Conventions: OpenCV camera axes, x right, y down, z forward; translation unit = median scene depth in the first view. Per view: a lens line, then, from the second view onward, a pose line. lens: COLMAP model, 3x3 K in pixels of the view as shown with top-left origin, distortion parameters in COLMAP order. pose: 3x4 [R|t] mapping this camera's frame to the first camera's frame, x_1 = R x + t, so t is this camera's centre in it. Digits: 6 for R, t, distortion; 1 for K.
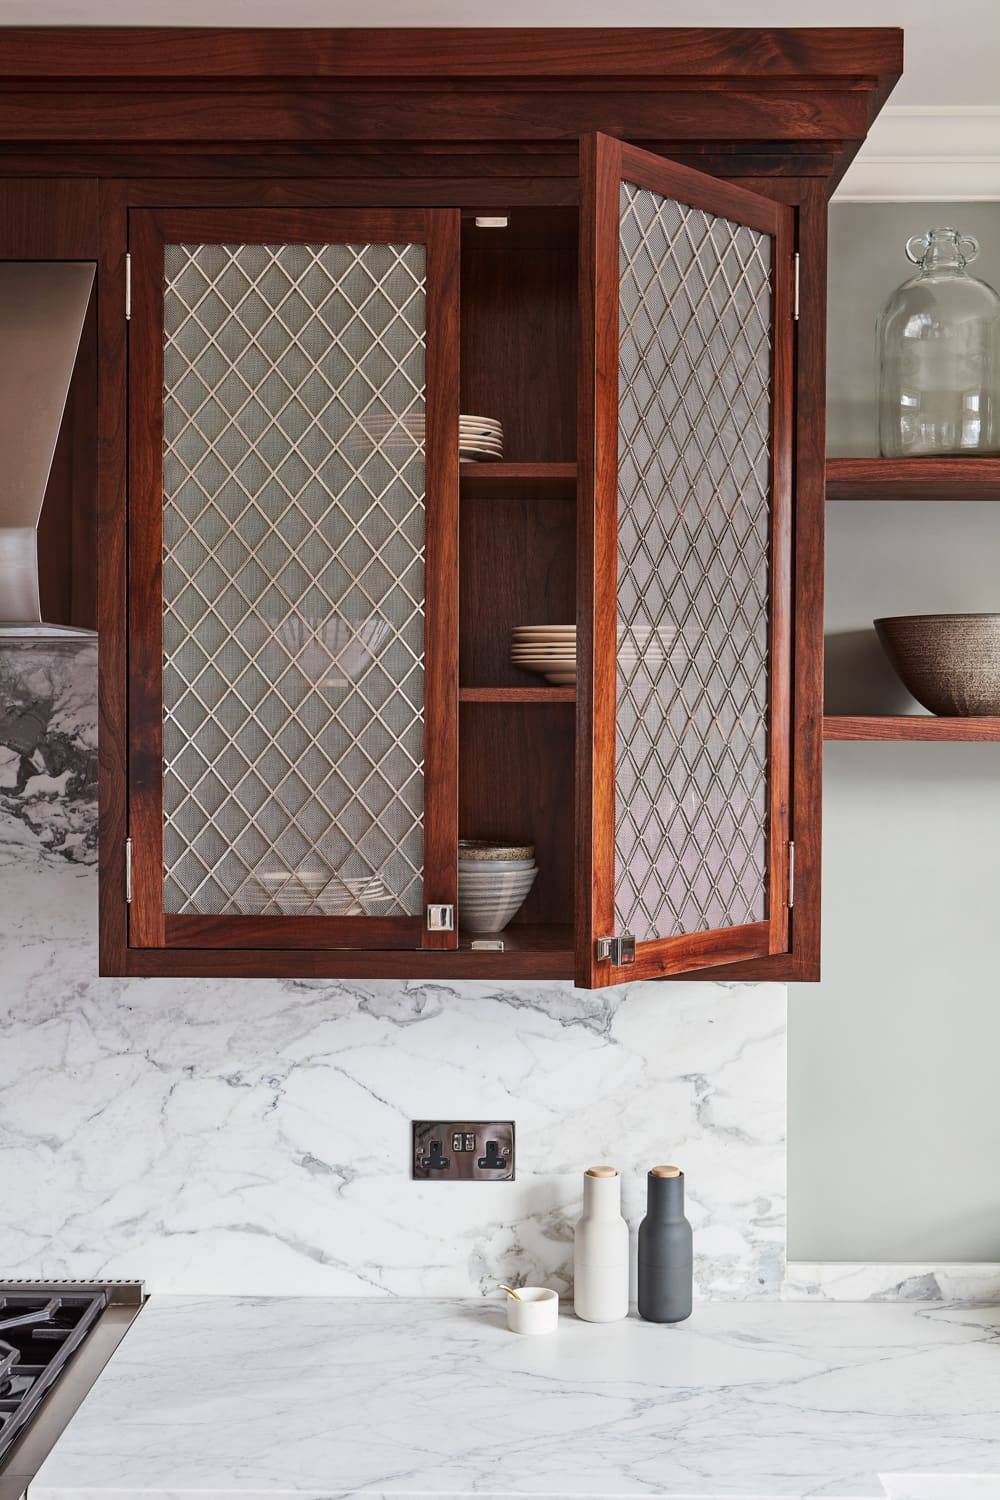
lens RADIAL K [[1834.2, 0, 495.0], [0, 1834.2, 760.9], [0, 0, 1]] dist [-0.023596, 0.000000]
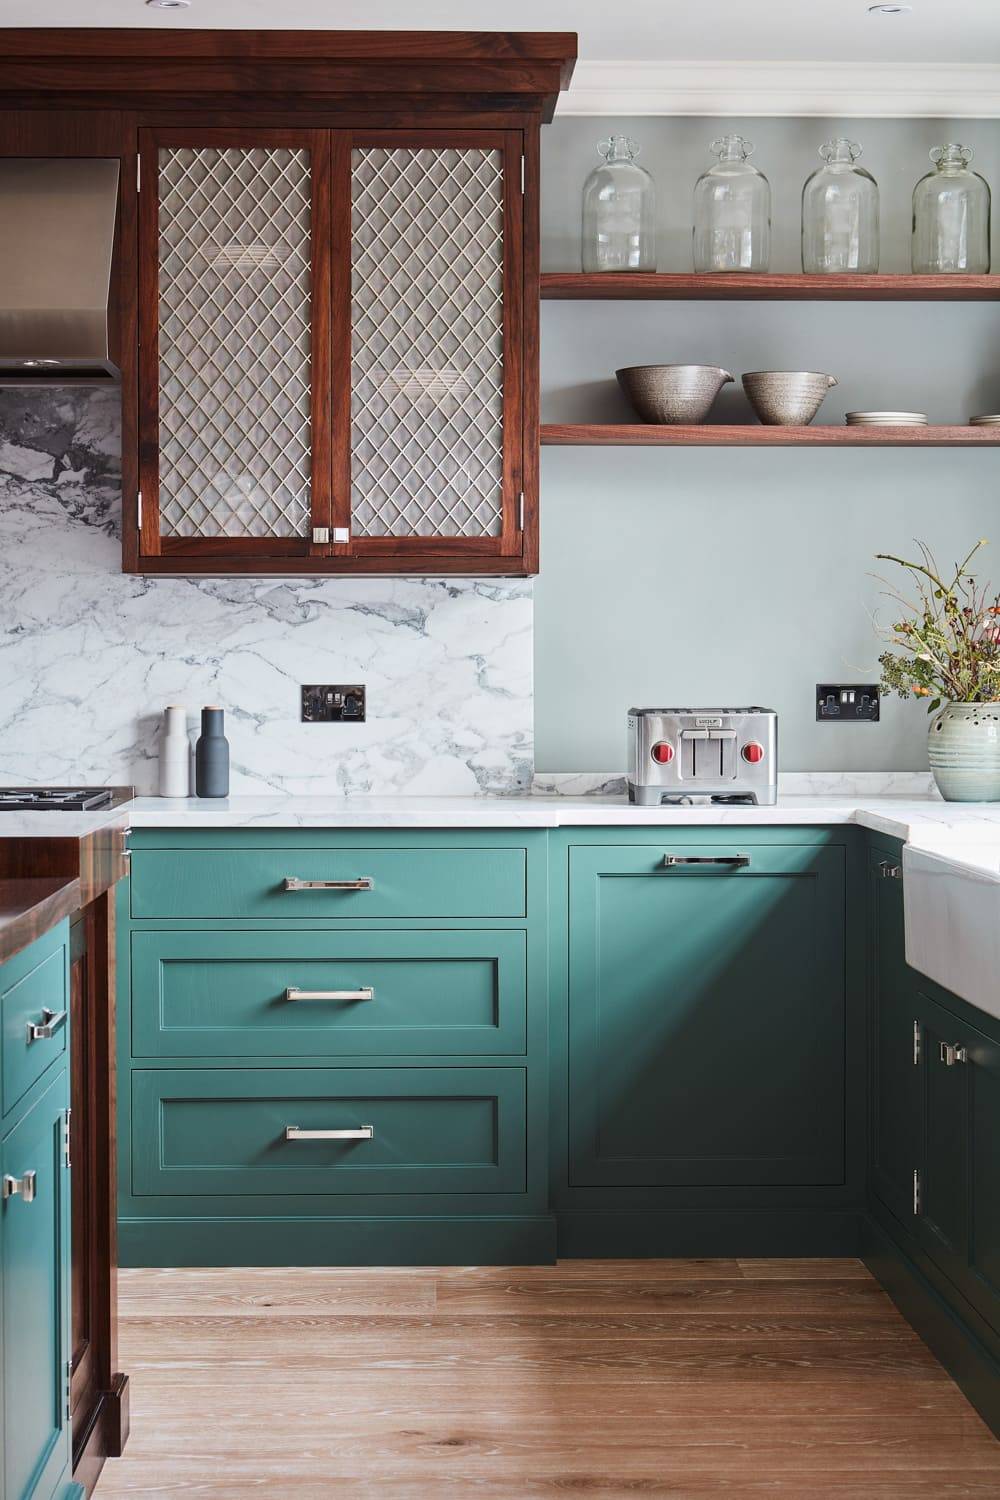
lens RADIAL K [[2698.6, 0, 468.4], [0, 2698.6, 785.2], [0, 0, 1]] dist [-0.064379, 0.000000]
pose [[0.999224, -0.004303, 0.039158, 0.008262], [0.003395, 0.999724, 0.023246, 0.230231], [-0.039247, -0.023095, 0.998963, -1.376417]]
